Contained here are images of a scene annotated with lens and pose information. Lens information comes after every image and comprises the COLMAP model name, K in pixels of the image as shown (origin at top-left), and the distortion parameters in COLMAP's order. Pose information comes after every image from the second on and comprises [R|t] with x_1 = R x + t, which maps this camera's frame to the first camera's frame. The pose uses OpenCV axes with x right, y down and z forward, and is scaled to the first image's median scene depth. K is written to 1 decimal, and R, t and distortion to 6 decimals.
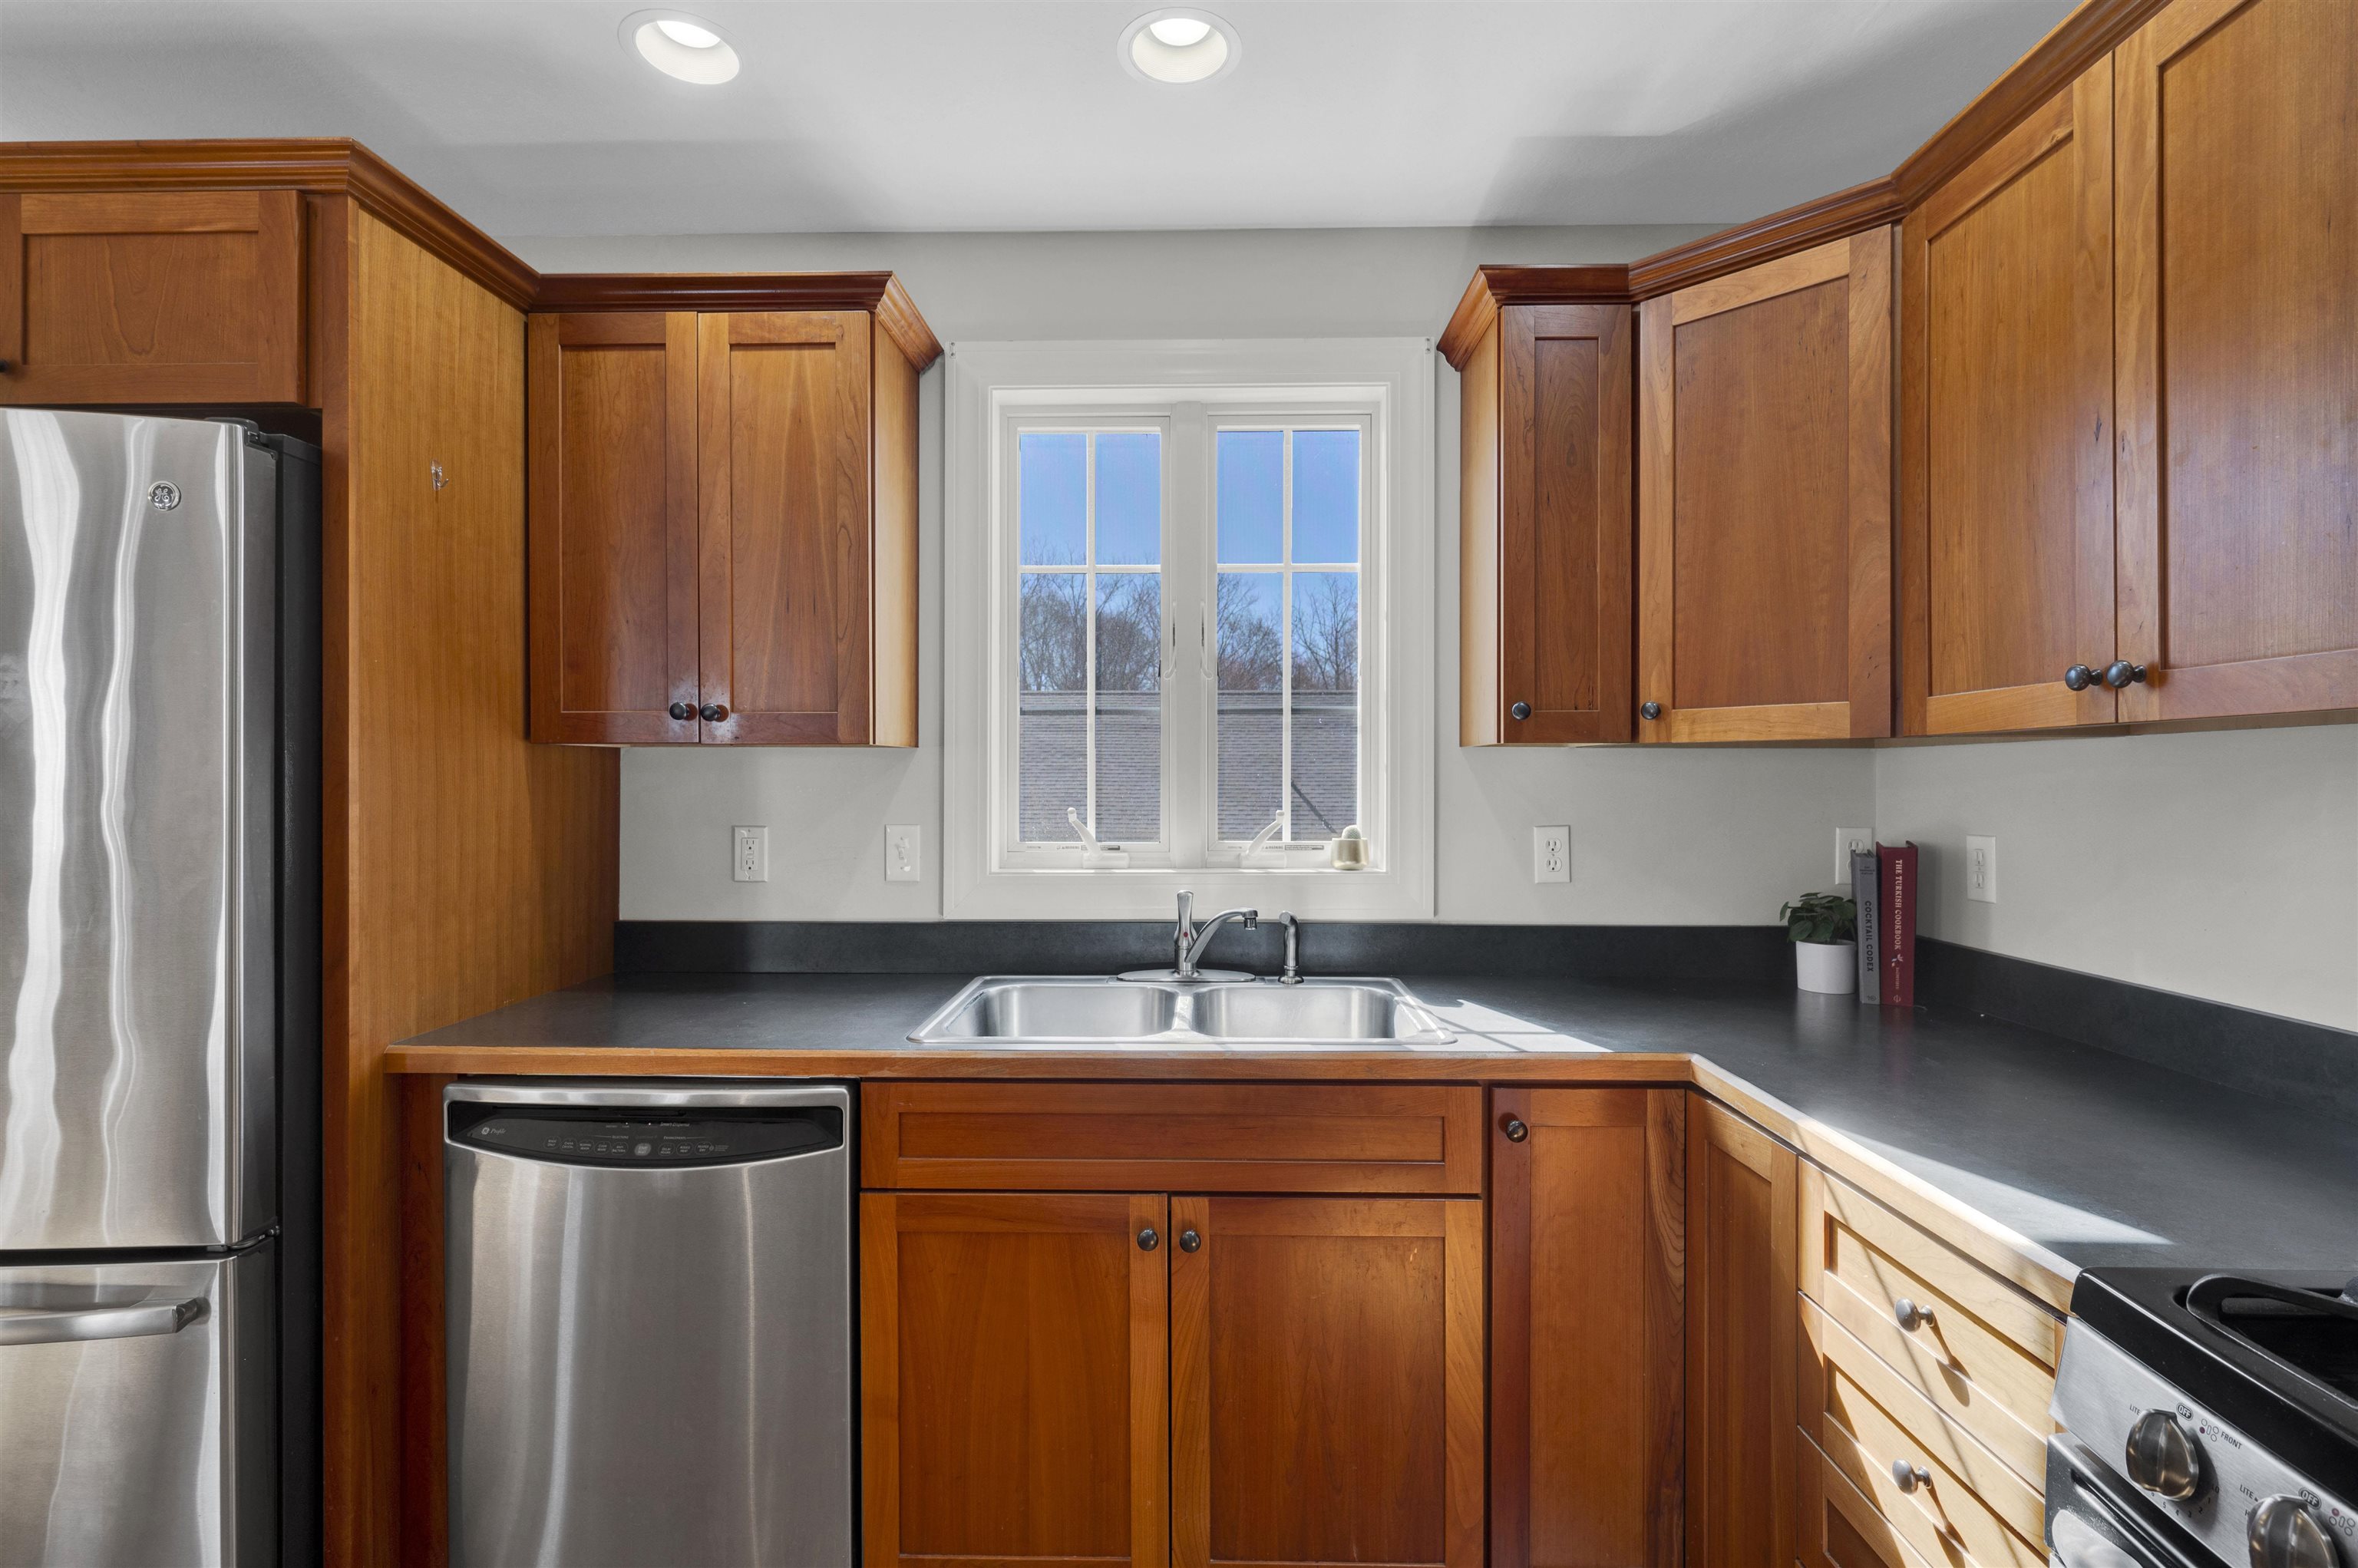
lens RADIAL K [[1120.9, 0, 1192.7], [0, 1120.9, 785.2], [0, 0, 1]] dist [-0.000531, -0.000145]
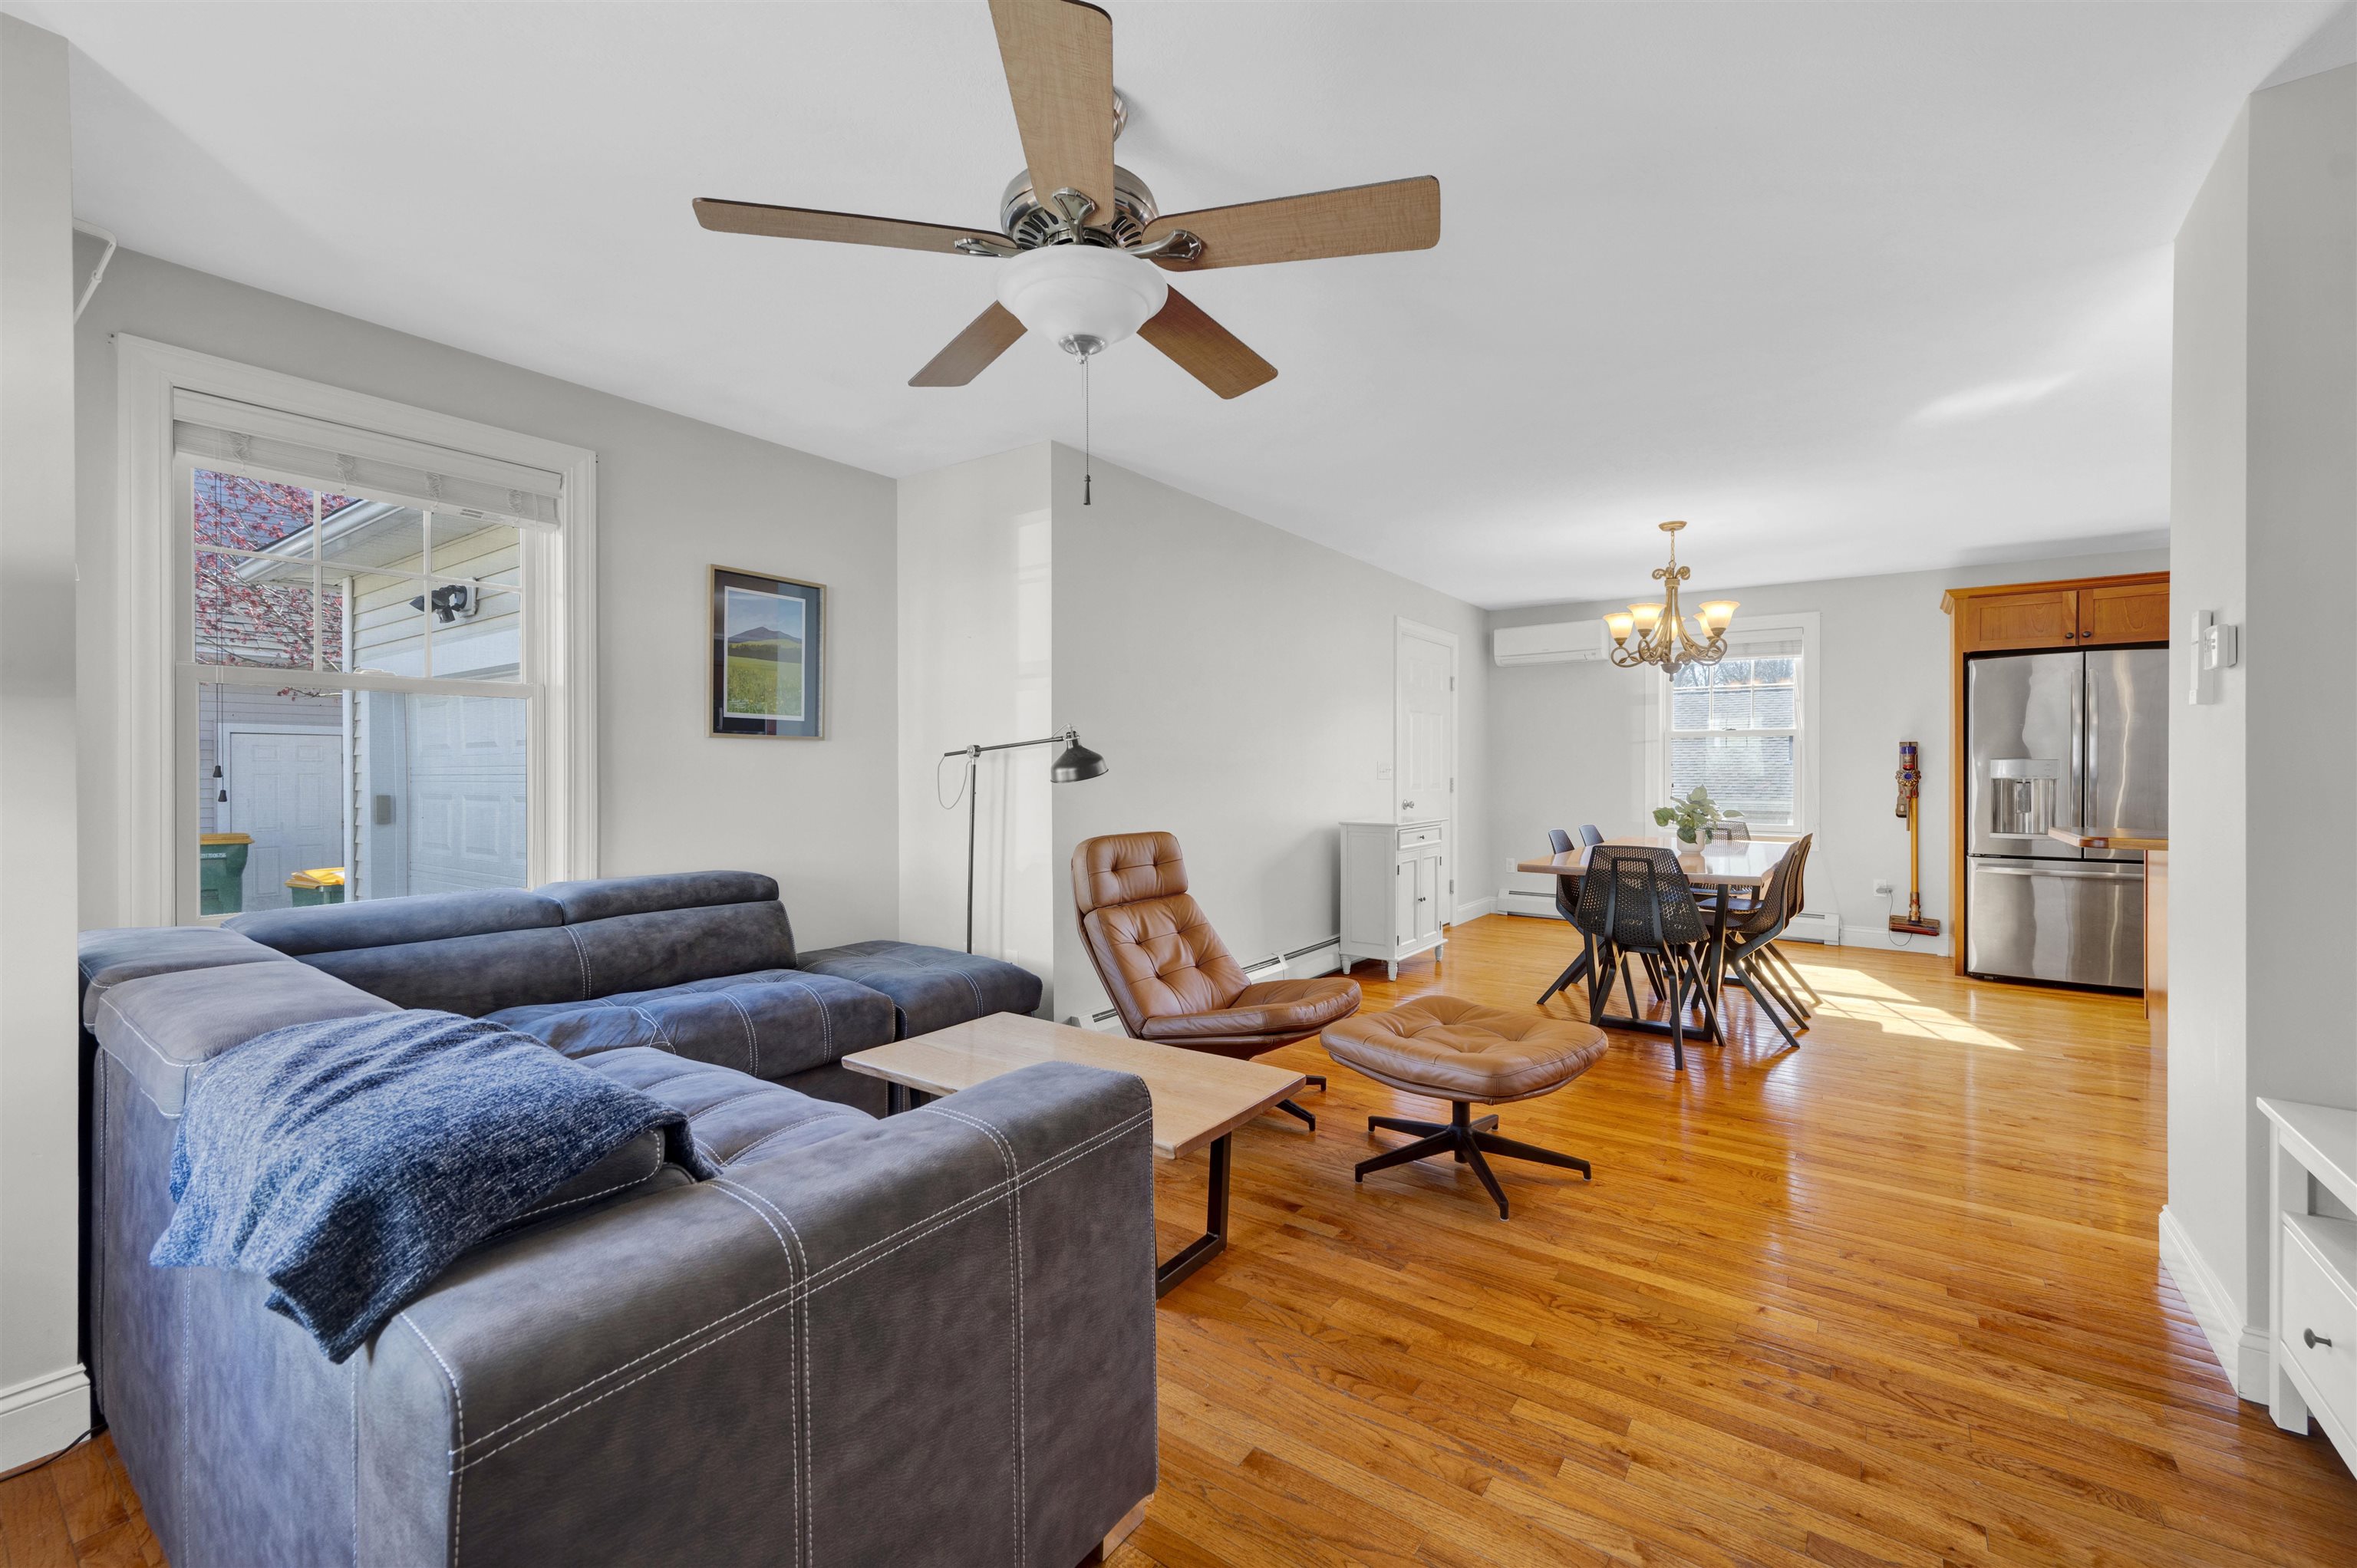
lens RADIAL K [[964.0, 0, 1181.0], [0, 964.0, 781.3], [0, 0, 1]] dist [0.006375, 0.000094]
pose [[0.817708, 0.004769, -0.575614, -1.361474], [0.000596, 0.999958, 0.009133, 0.075118], [0.575633, -0.007811, 0.817671, -2.818781]]
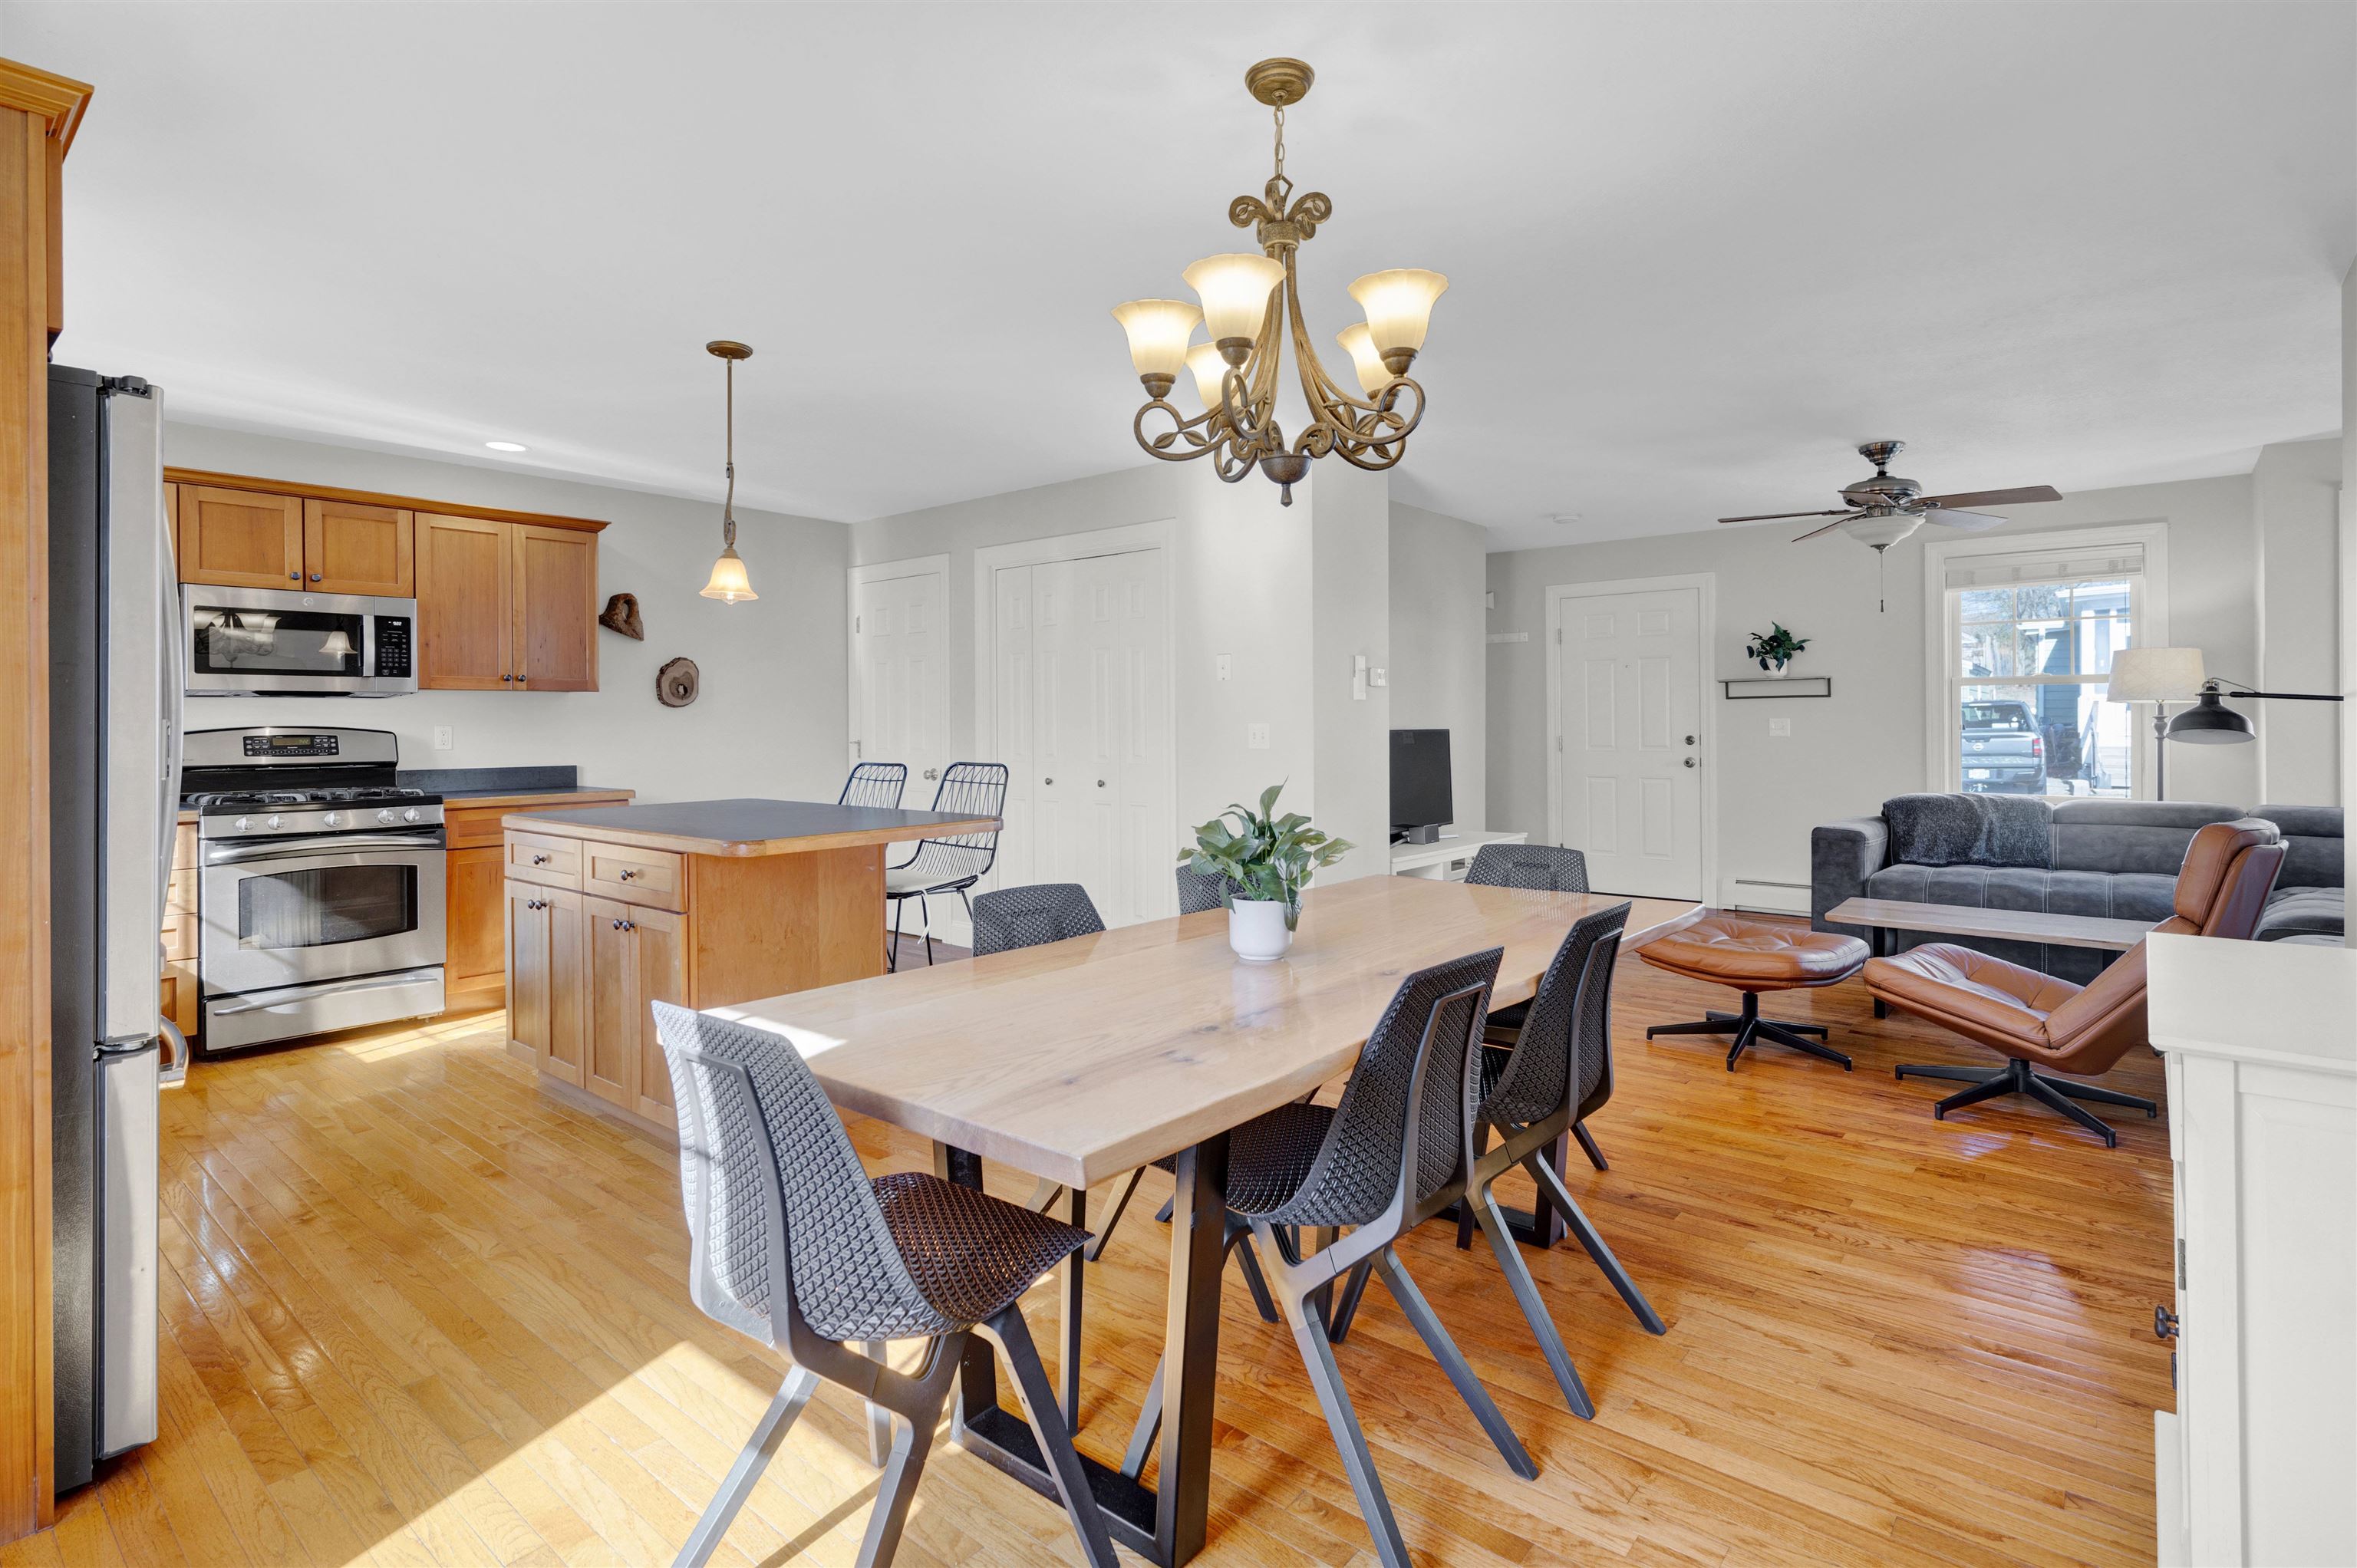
lens RADIAL K [[1159.0, 0, 1184.5], [0, 1159.0, 719.1], [0, 0, 1]] dist [-0.000457, -0.000009]
pose [[-0.779865, 0.005092, 0.625927, -2.403877], [0.005500, 0.999984, -0.001282, 0.046496], [-0.625923, 0.002442, -0.779881, 0.987882]]
